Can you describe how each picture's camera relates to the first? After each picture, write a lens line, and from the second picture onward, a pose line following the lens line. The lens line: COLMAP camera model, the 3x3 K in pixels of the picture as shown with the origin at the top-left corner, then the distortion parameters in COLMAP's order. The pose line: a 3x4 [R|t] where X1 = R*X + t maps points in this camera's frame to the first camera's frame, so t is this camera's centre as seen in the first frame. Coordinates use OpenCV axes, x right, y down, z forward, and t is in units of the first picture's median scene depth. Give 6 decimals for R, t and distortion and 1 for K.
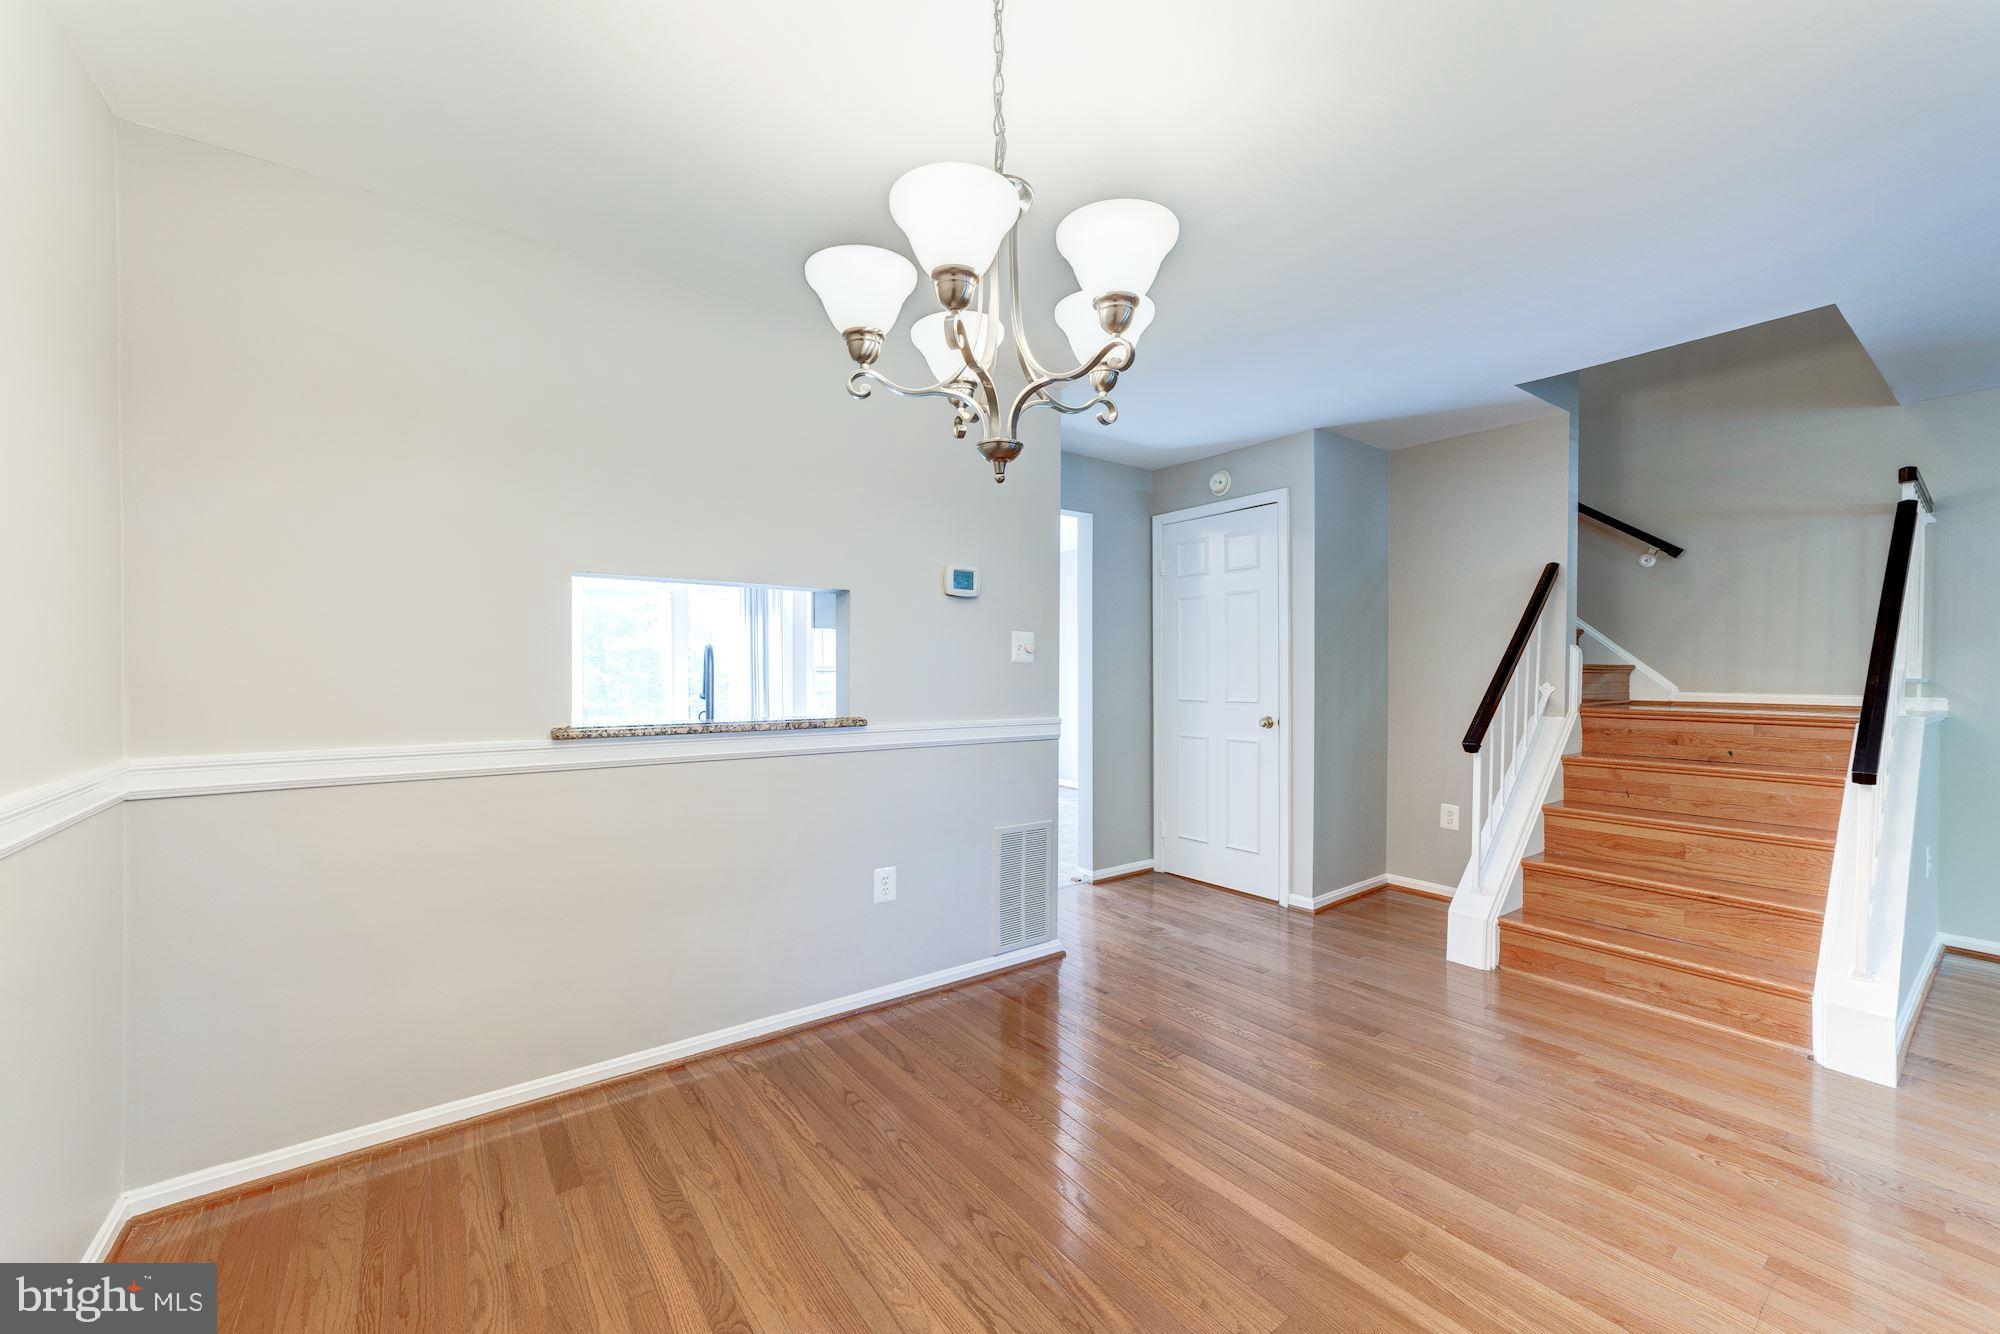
lens RADIAL K [[799.5, 0, 1006.4], [0, 799.5, 671.4], [0, 0, 1]] dist [0.001180, 0.000244]
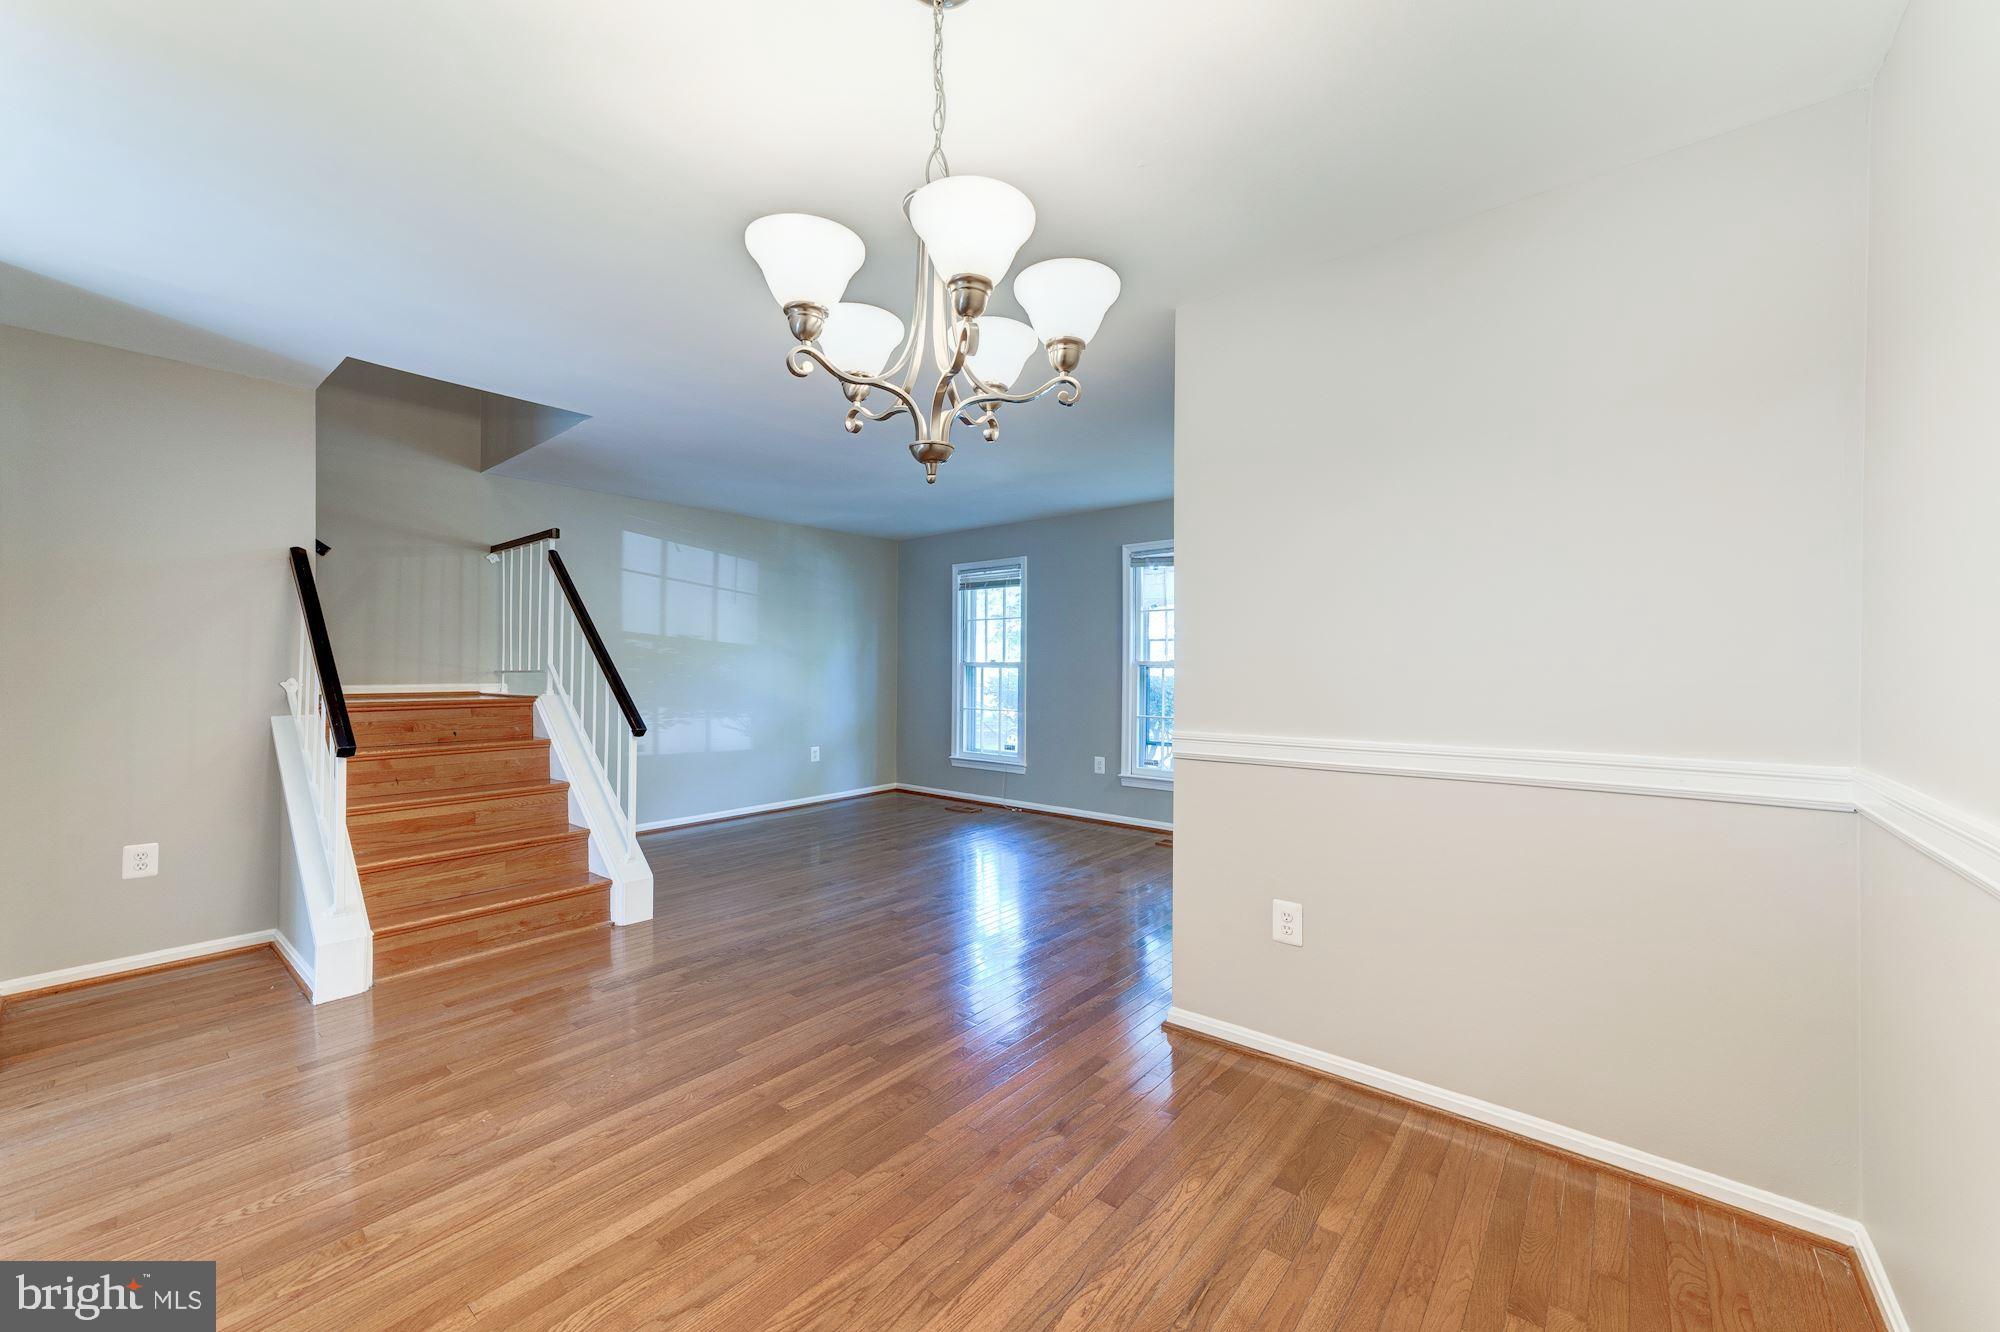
lens RADIAL K [[767.2, 0, 1007.1], [0, 767.2, 674.6], [0, 0, 1]] dist [-0.000806, -0.000005]
pose [[-0.246478, -0.012788, 0.969064, -0.461382], [0.001398, 0.999907, 0.013550, -0.000628], [-0.969147, 0.004694, -0.246437, 0.537637]]
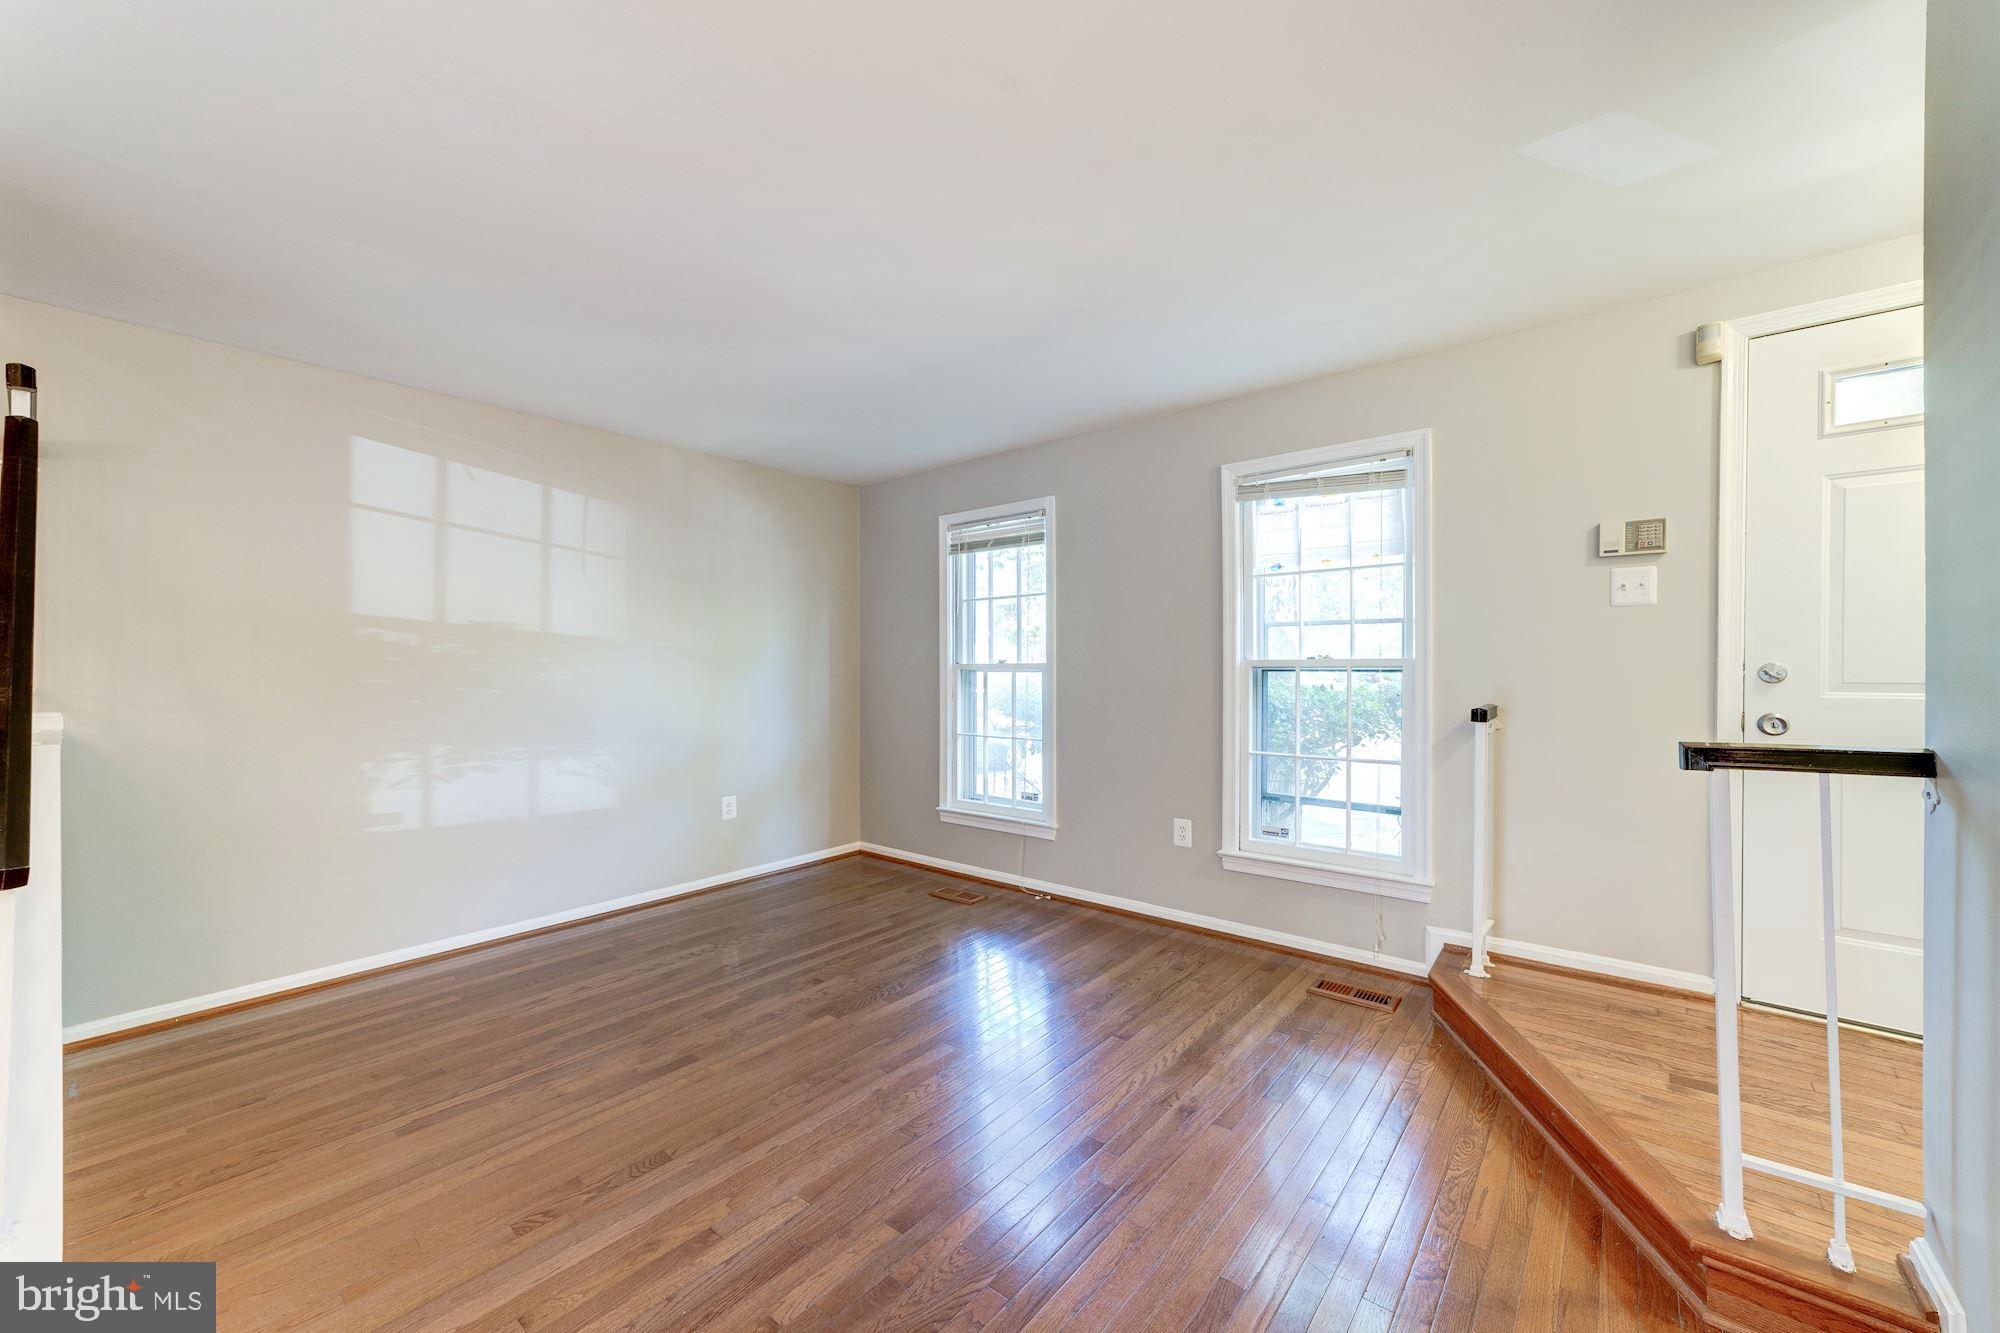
lens RADIAL K [[779.7, 0, 990.3], [0, 779.7, 675.2], [0, 0, 1]] dist [0.000604, 0.000755]
pose [[-0.230273, -0.010400, 0.973071, 0.328808], [0.009409, 0.999872, 0.012913, -0.003840], [-0.973081, 0.012129, -0.230145, 0.379191]]
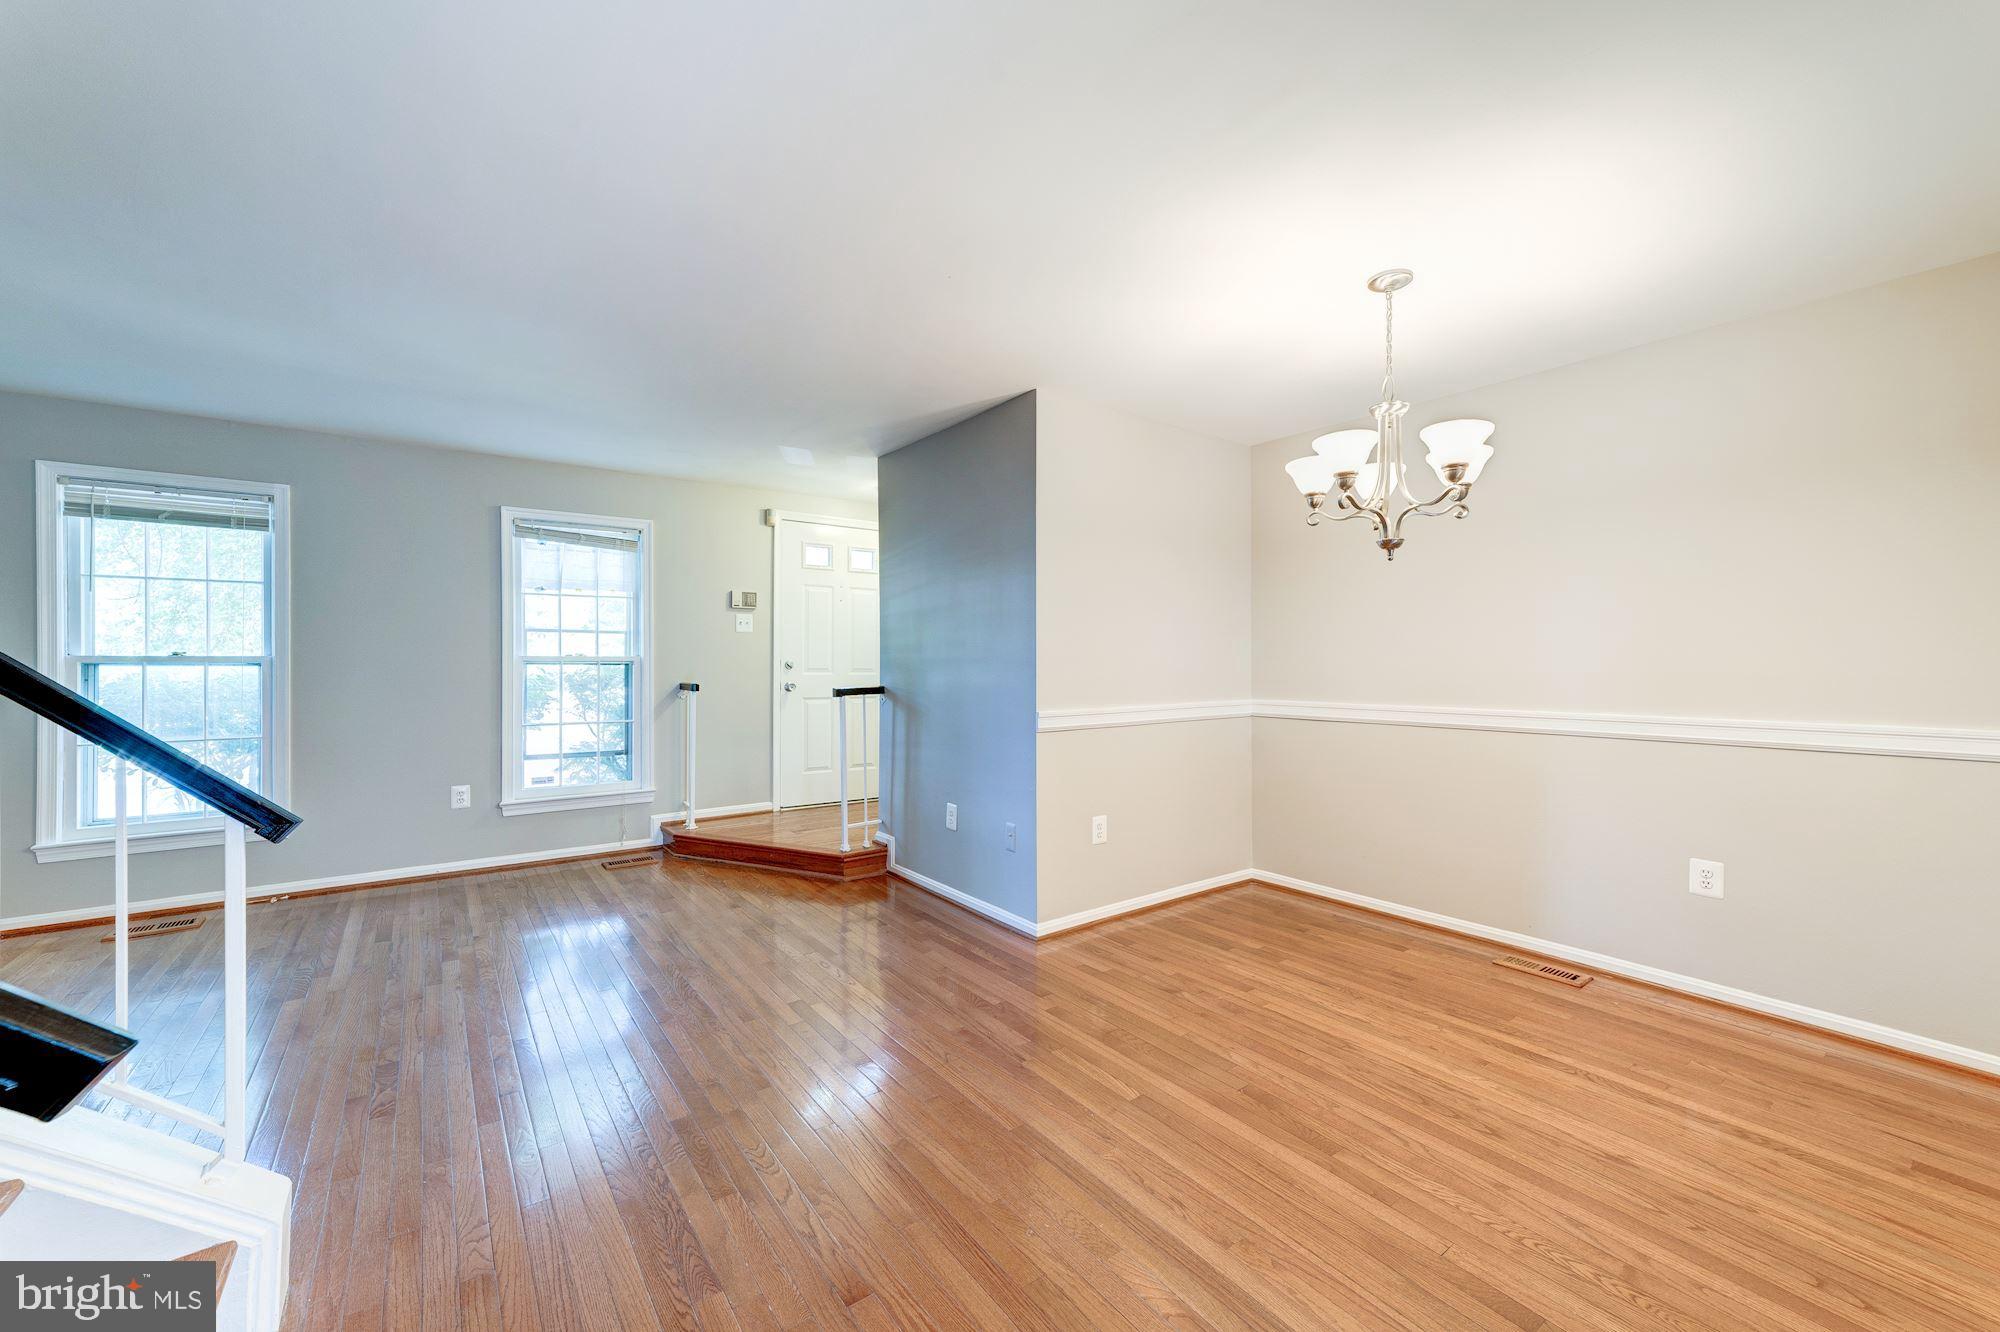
lens RADIAL K [[758.4, 0, 1000.0], [0, 758.4, 666.0], [0, 0, 1]] dist [-0.020211, 0.008164]
pose [[-0.999942, -0.000953, 0.010697, 0.404178], [-0.000842, 0.999946, 0.010326, -0.004028], [-0.010706, 0.010316, -0.999889, 1.279359]]
